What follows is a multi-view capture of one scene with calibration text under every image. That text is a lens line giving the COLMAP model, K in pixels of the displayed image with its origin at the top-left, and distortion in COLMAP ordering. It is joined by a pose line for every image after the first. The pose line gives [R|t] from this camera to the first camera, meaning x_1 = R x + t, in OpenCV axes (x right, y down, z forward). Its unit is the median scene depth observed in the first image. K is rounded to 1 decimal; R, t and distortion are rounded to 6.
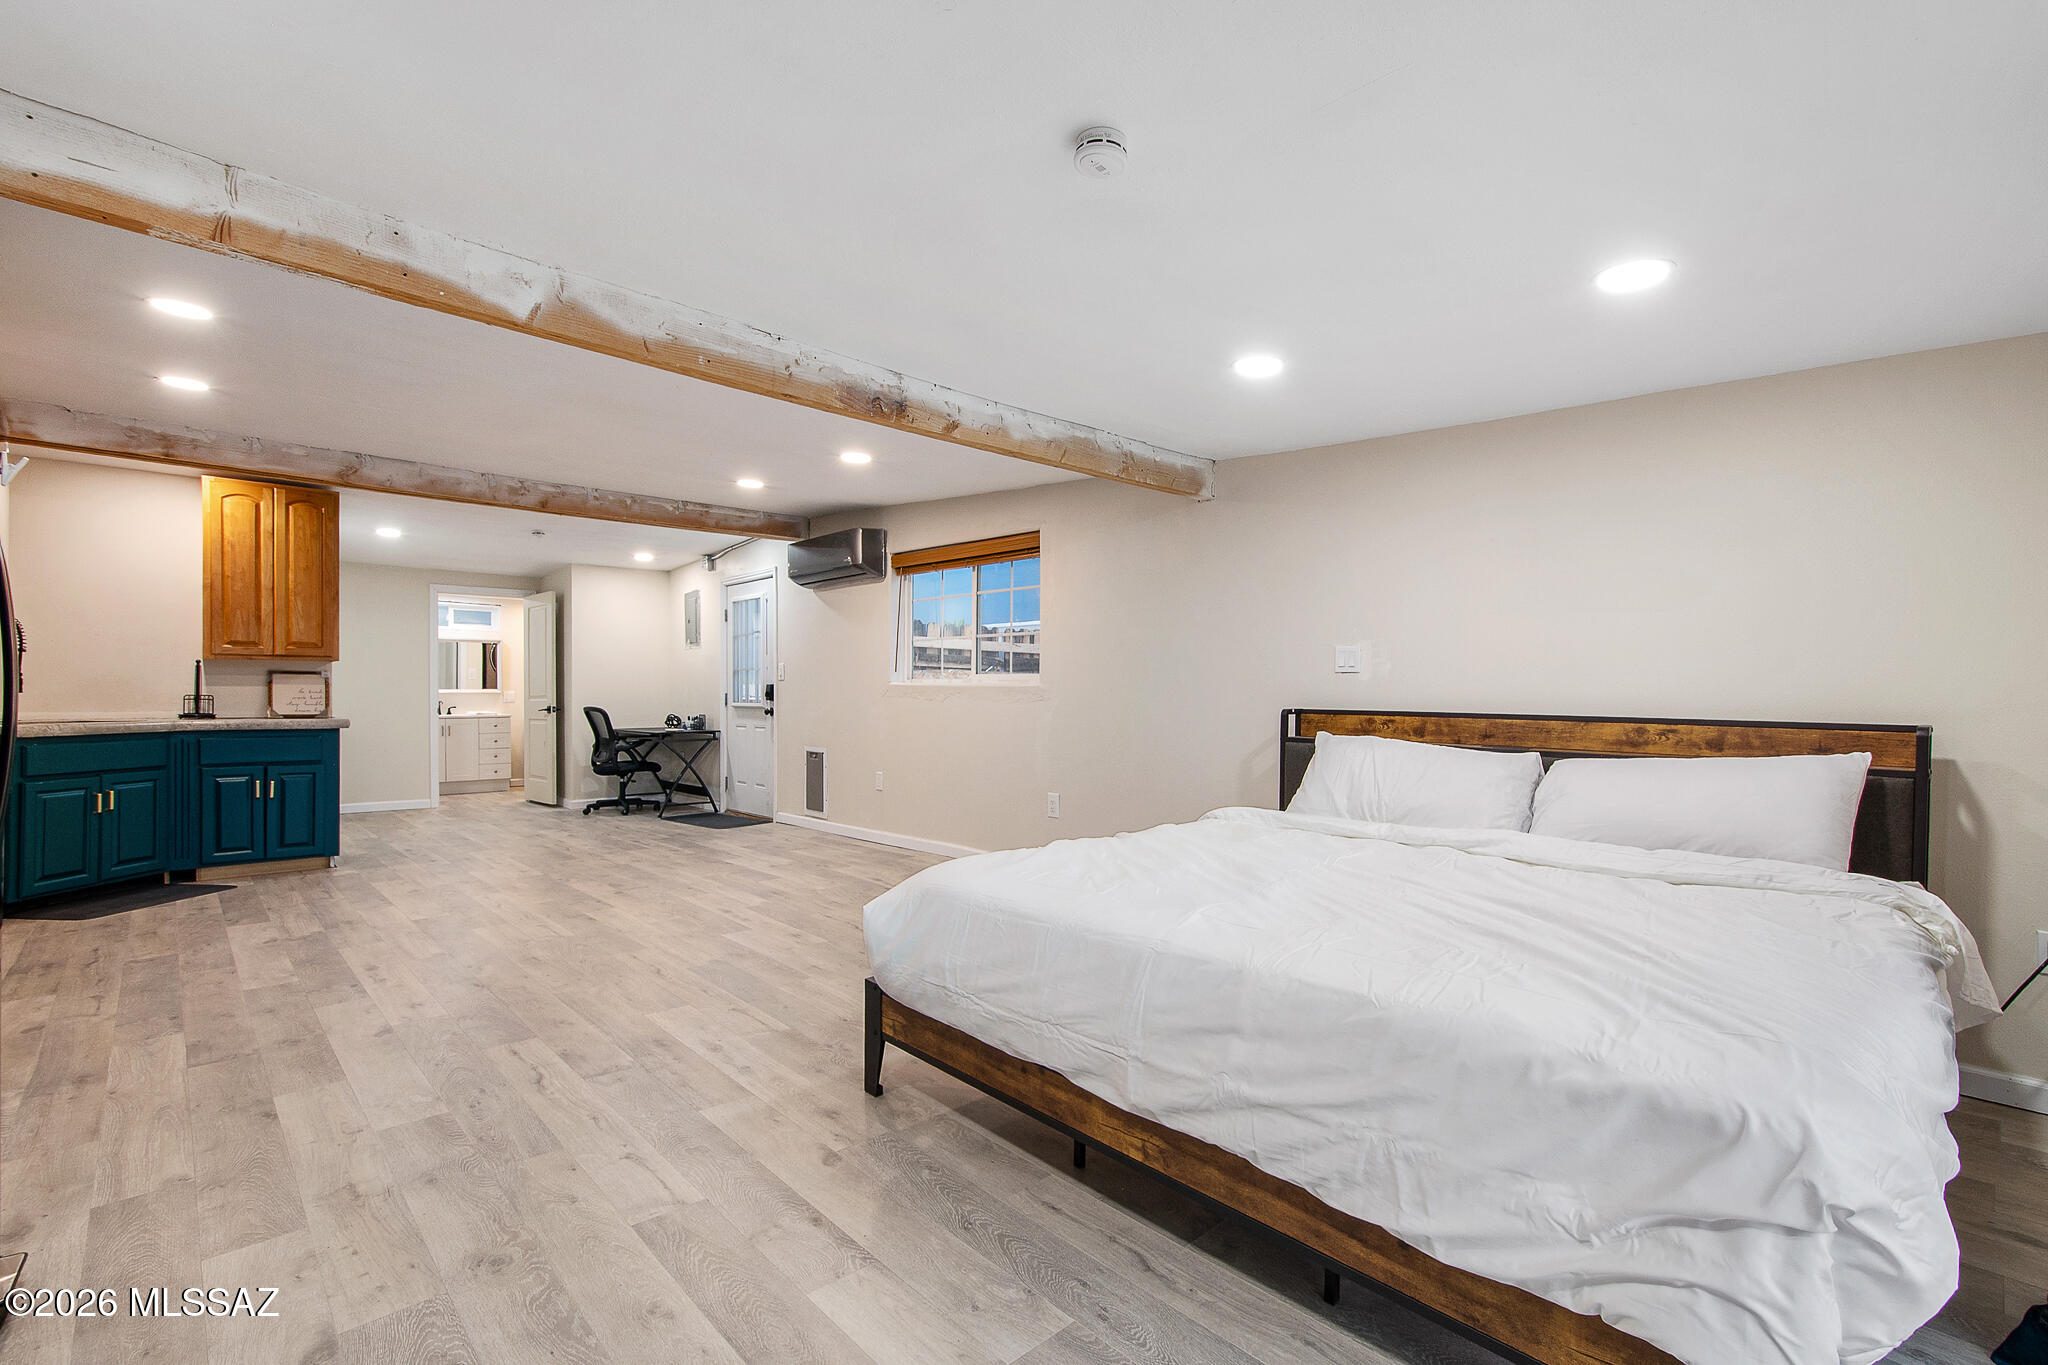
lens RADIAL K [[911.6, 0, 1057.8], [0, 911.6, 703.1], [0, 0, 1]] dist [-0.001597, -0.000206]
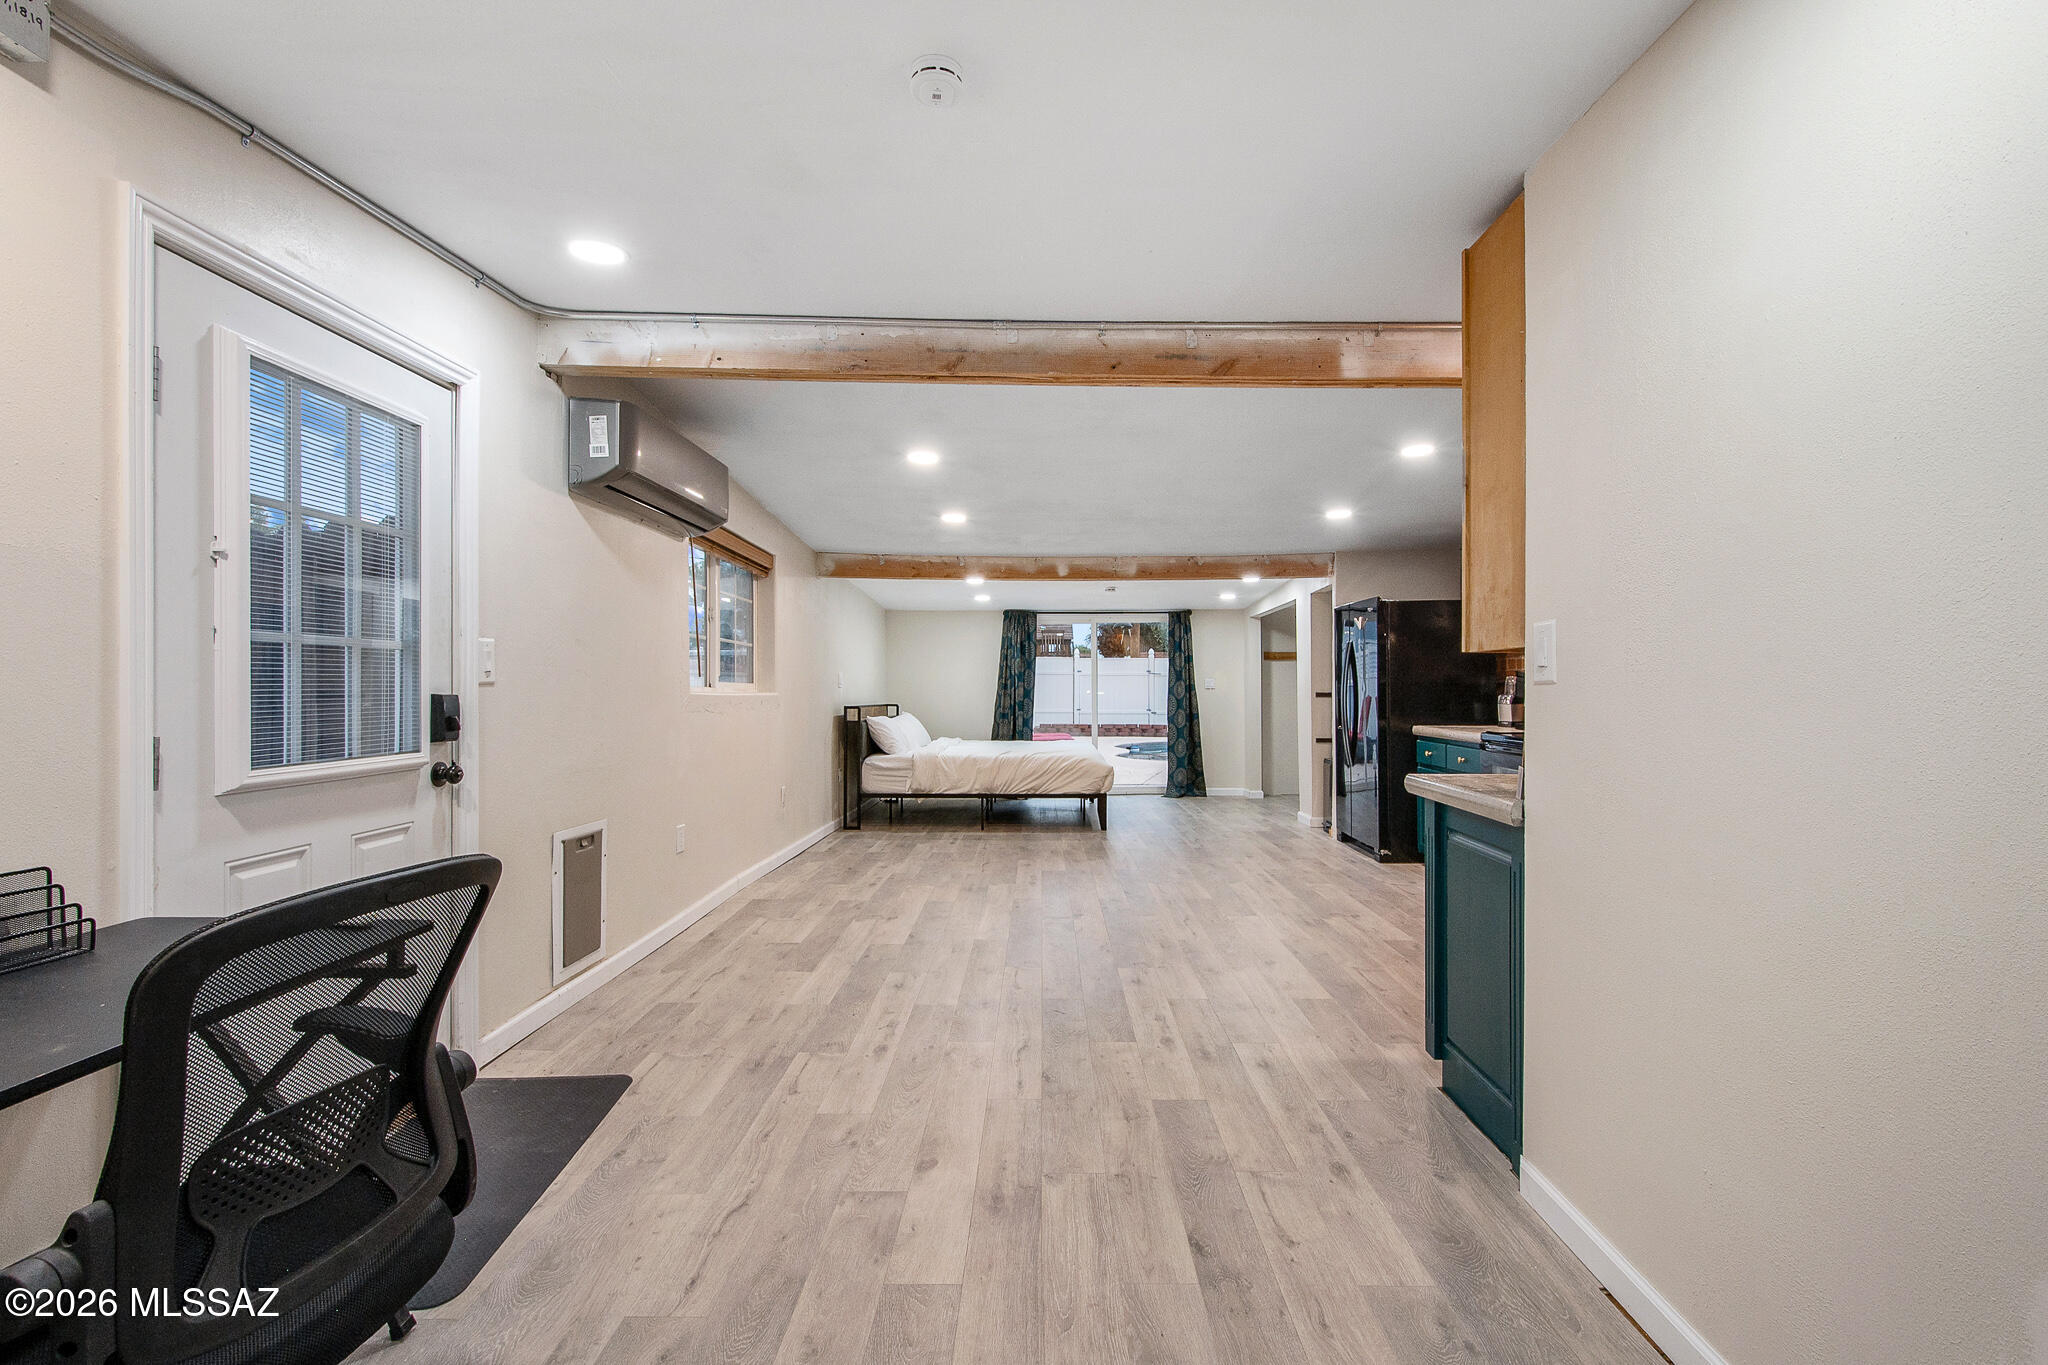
lens RADIAL K [[905.3, 0, 1035.7], [0, 905.3, 685.6], [0, 0, 1]] dist [0.009795, 0.000285]
pose [[-0.709593, -0.003584, 0.704603, -1.295849], [0.002179, 0.999971, 0.007281, -0.046909], [-0.704609, 0.006702, -0.709565, 1.973451]]
